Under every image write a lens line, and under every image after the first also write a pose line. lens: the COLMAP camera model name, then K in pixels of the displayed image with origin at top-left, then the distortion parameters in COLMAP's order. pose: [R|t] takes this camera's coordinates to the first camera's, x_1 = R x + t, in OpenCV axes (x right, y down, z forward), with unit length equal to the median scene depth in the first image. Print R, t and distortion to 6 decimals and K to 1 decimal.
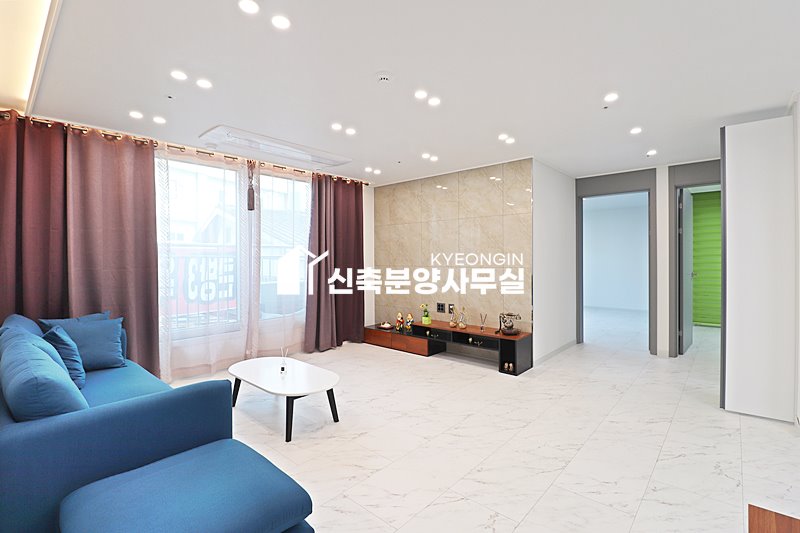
lens RADIAL K [[370.4, 0, 399.4], [0, 370.4, 260.2], [0, 0, 1]] dist [-0.001399, -0.013251]
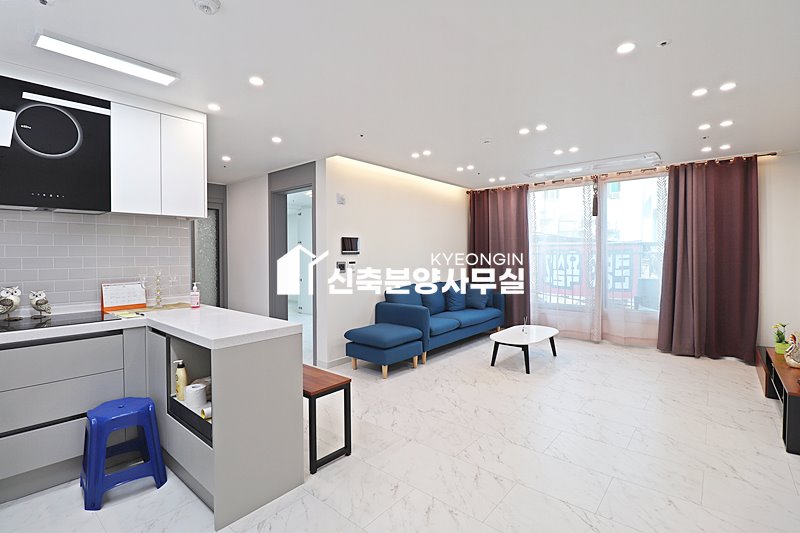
lens RADIAL K [[371.1, 0, 396.7], [0, 371.1, 258.4], [0, 0, 1]] dist [-0.020282, -0.001053]
pose [[0.023296, 0.015115, -0.999614, 0.799030], [0.000451, 0.999885, 0.015130, -0.013592], [0.999729, -0.000804, 0.023287, 0.312335]]
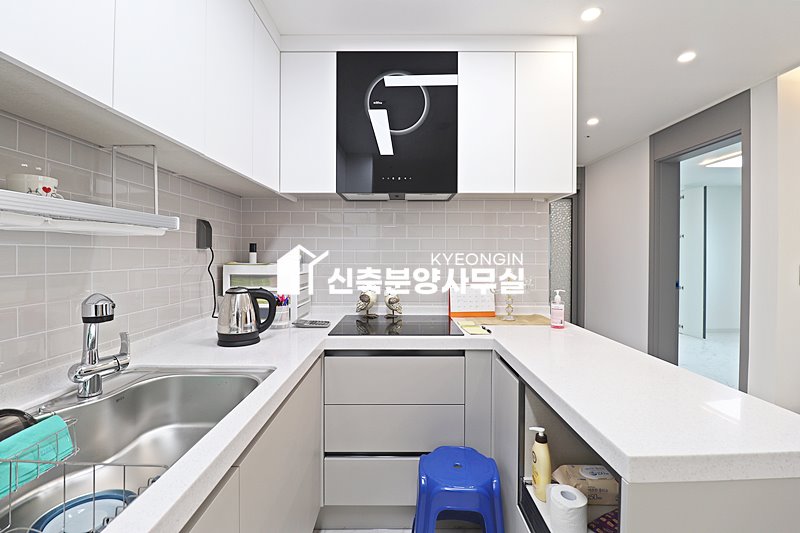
lens RADIAL K [[396.5, 0, 397.6], [0, 396.5, 254.3], [0, 0, 1]] dist [0.002161, -0.014966]
pose [[-0.737153, 0.006036, -0.675699, 0.598302], [-0.002275, 0.999932, 0.011415, -0.008458], [0.675722, 0.009952, -0.737089, 0.189134]]
